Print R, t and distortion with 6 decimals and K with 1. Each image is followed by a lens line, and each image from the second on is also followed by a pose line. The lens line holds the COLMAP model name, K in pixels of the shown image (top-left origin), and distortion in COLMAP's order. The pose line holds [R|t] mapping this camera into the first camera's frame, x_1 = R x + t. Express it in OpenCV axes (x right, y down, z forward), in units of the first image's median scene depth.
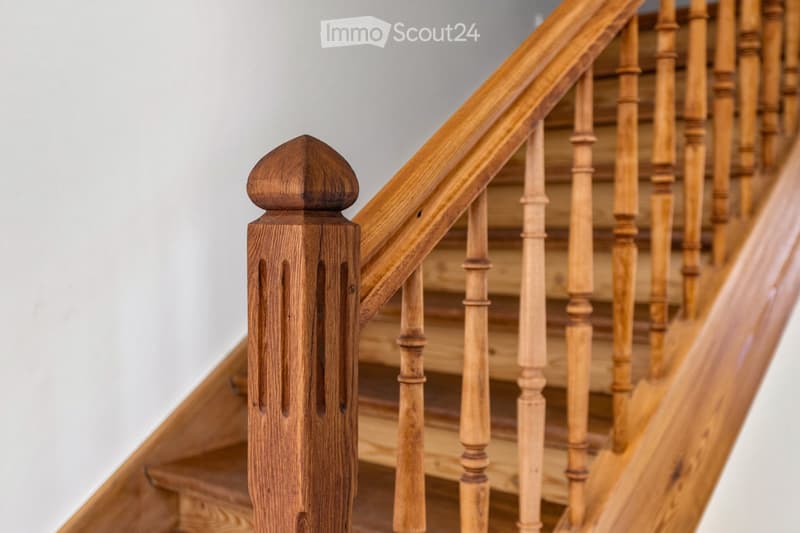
lens RADIAL K [[378.4, 0, 400.0], [0, 378.4, 266.1], [0, 0, 1]] dist [0.003085, 0.000310]
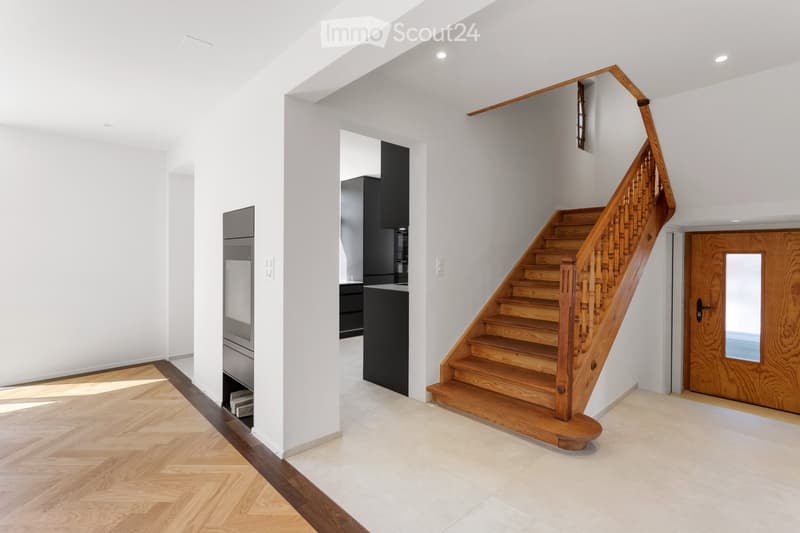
lens RADIAL K [[378.4, 0, 396.9], [0, 378.4, 253.6], [0, 0, 1]] dist [0.003085, 0.000310]
pose [[0.981763, 0.047116, 0.184179, -2.674017], [-0.033156, 0.996390, -0.078157, 0.189903], [-0.187196, 0.070625, 0.979780, -2.991632]]
